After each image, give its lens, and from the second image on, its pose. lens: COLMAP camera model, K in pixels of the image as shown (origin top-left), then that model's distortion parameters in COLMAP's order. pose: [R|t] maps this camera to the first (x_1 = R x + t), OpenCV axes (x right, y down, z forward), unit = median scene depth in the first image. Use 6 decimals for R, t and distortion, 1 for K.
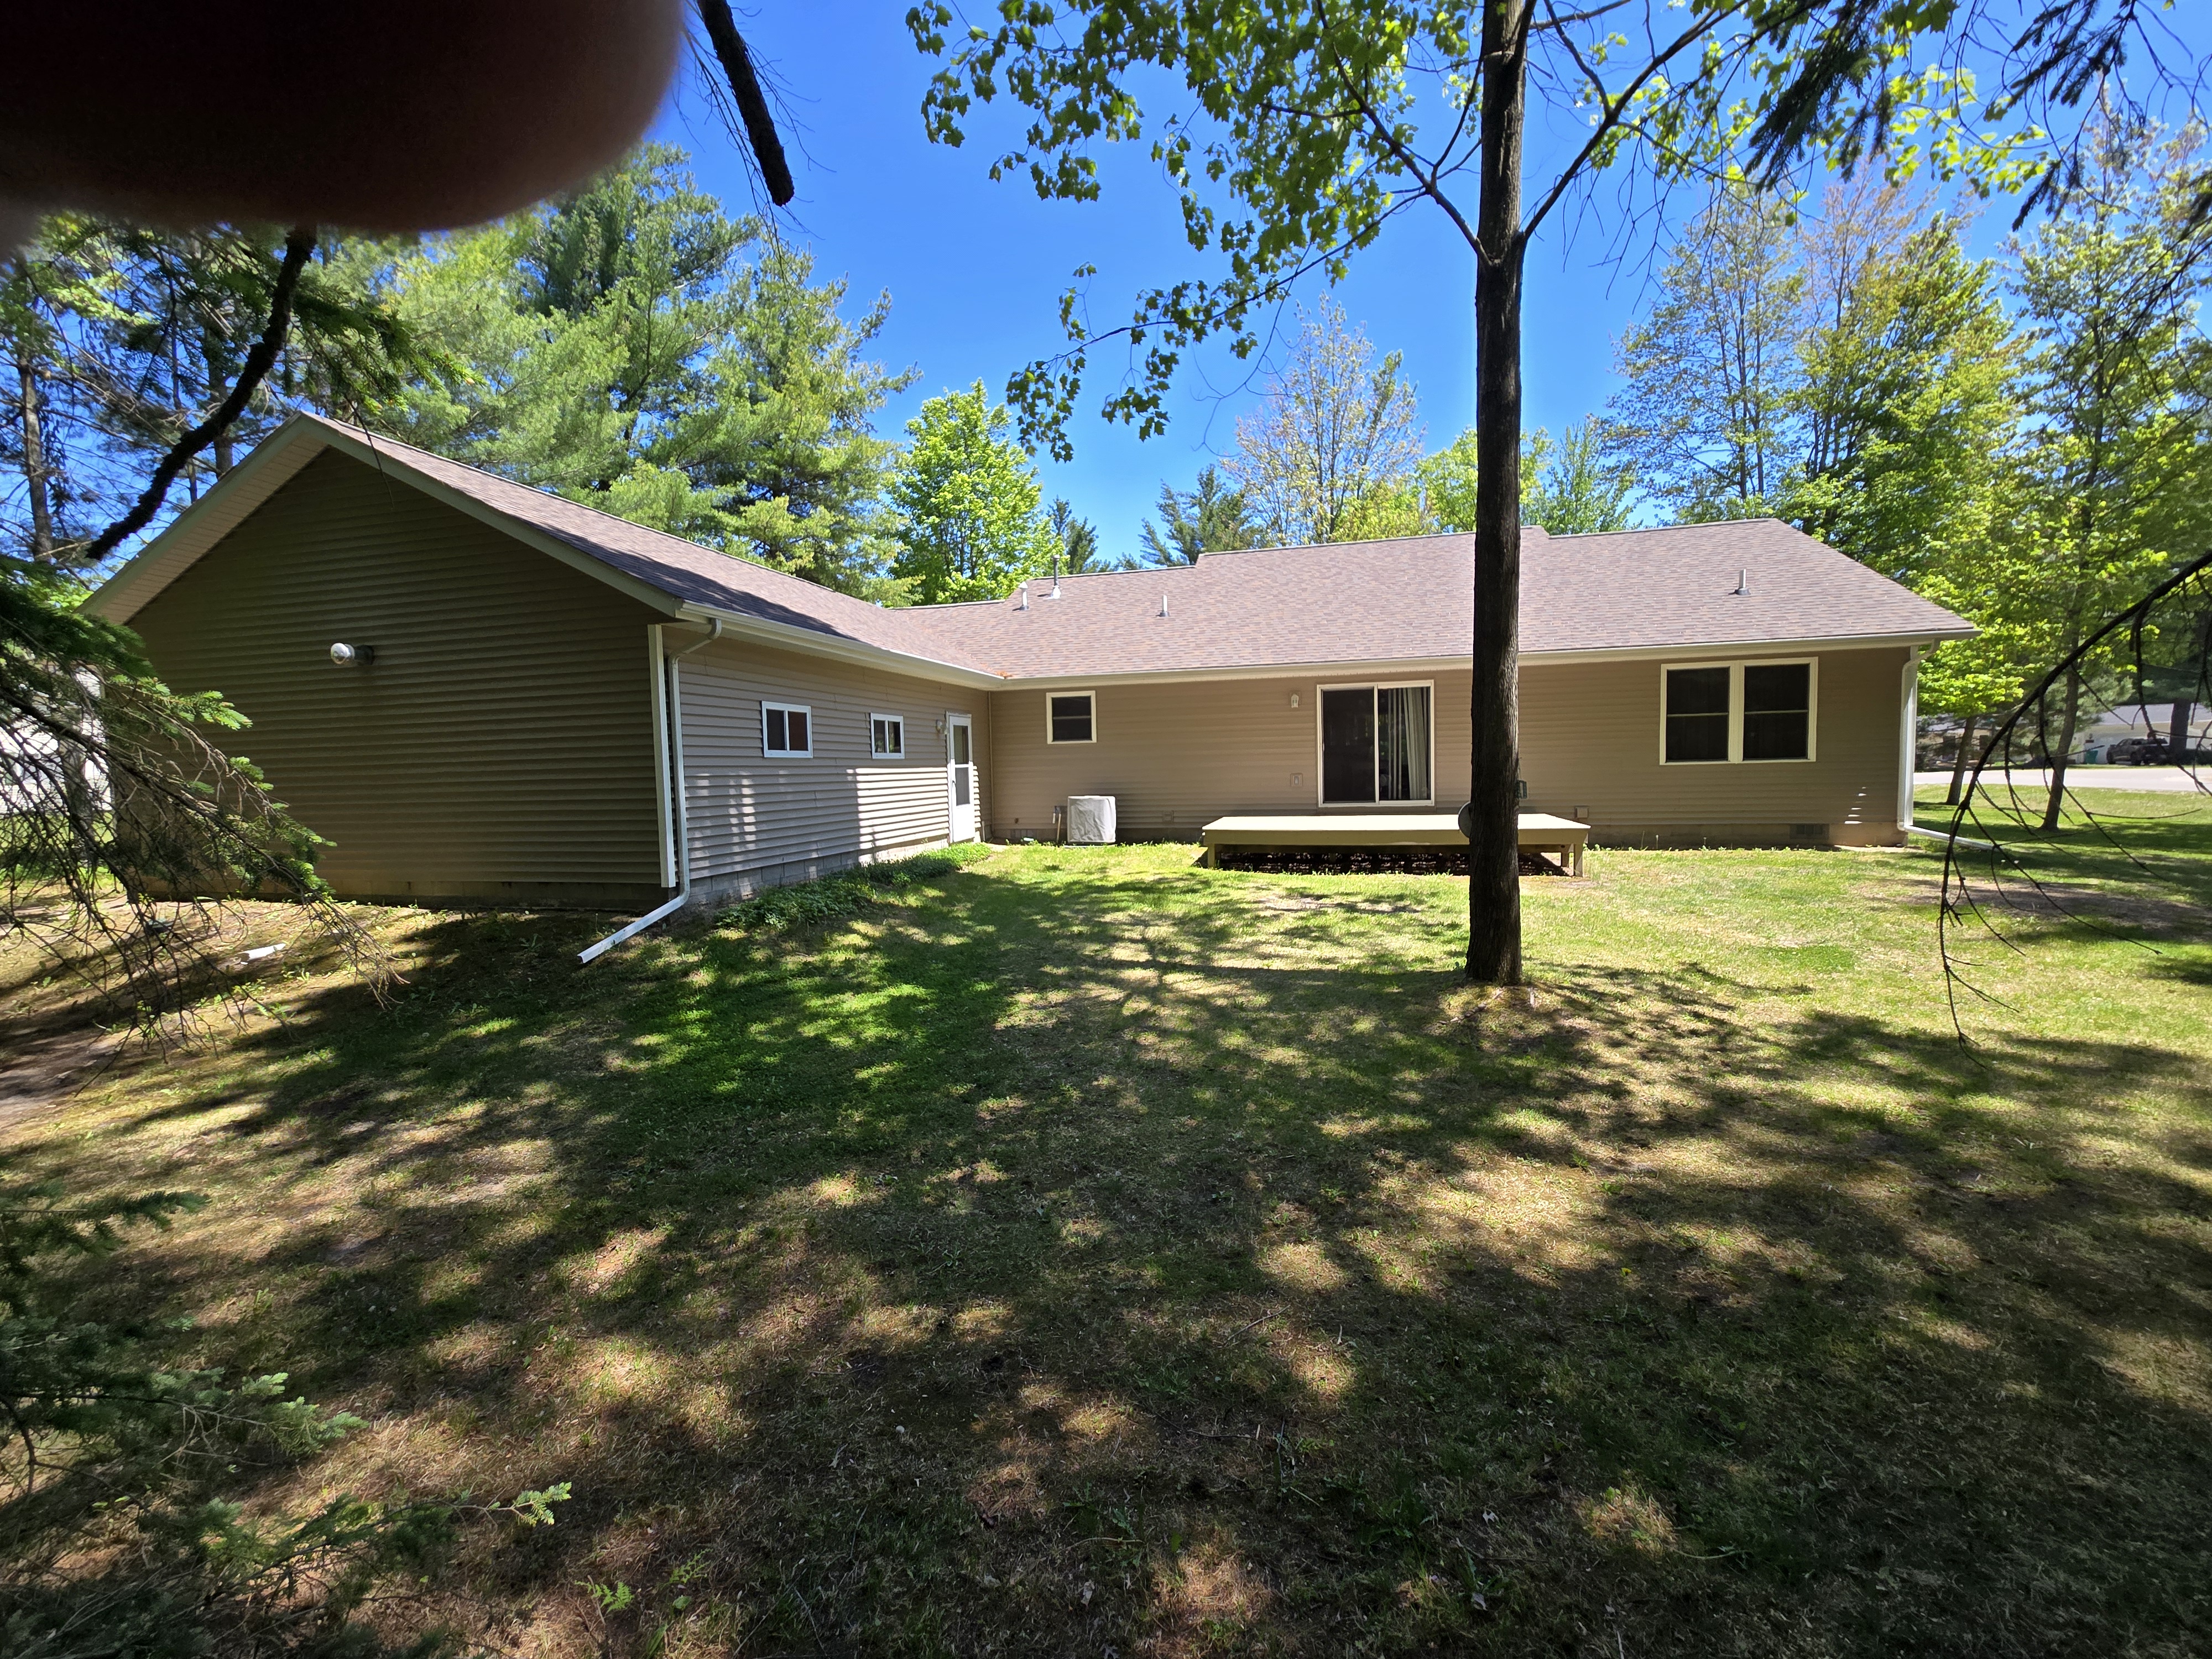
lens RADIAL K [[888.1, 0, 1106.0], [0, 888.1, 829.5], [0, 0, 1]] dist [0.000258, 0.000150]
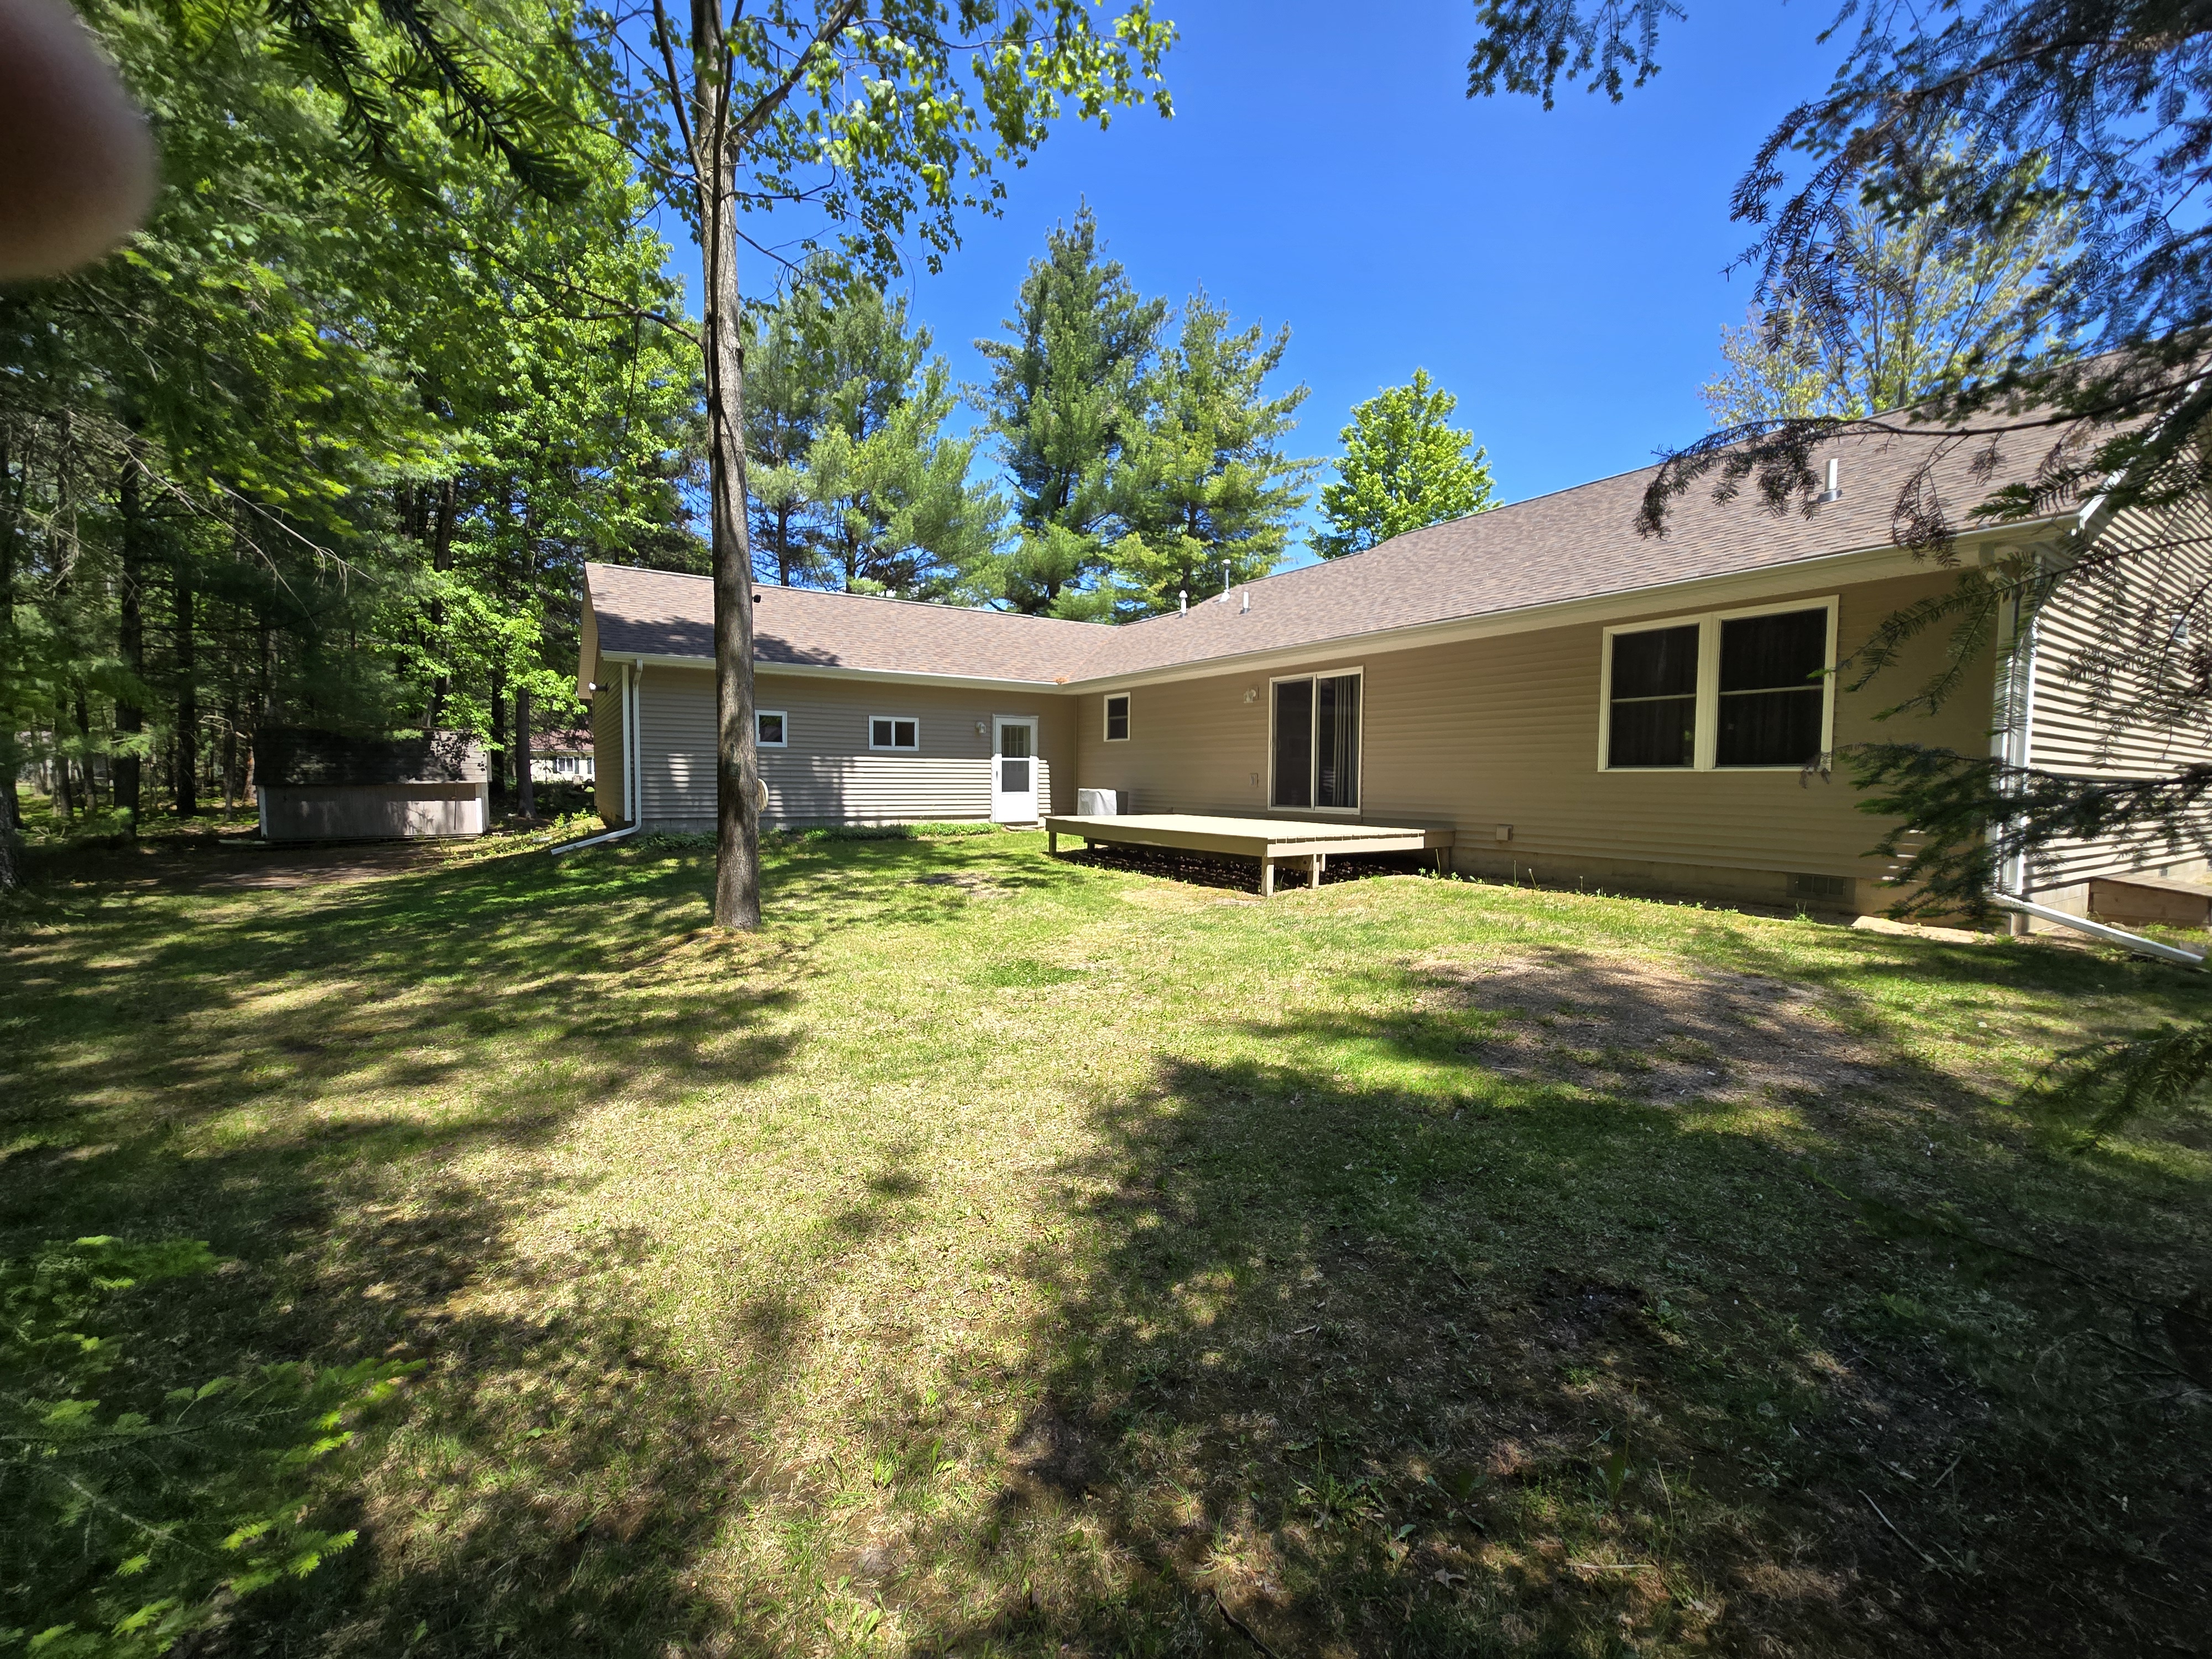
lens RADIAL K [[888.1, 0, 1106.0], [0, 888.1, 829.5], [0, 0, 1]] dist [0.000258, 0.000150]
pose [[0.741267, 0.069157, -0.667638, 1.017902], [-0.075289, 0.996968, 0.019679, -0.015570], [0.666974, 0.035678, 0.744226, 0.285034]]
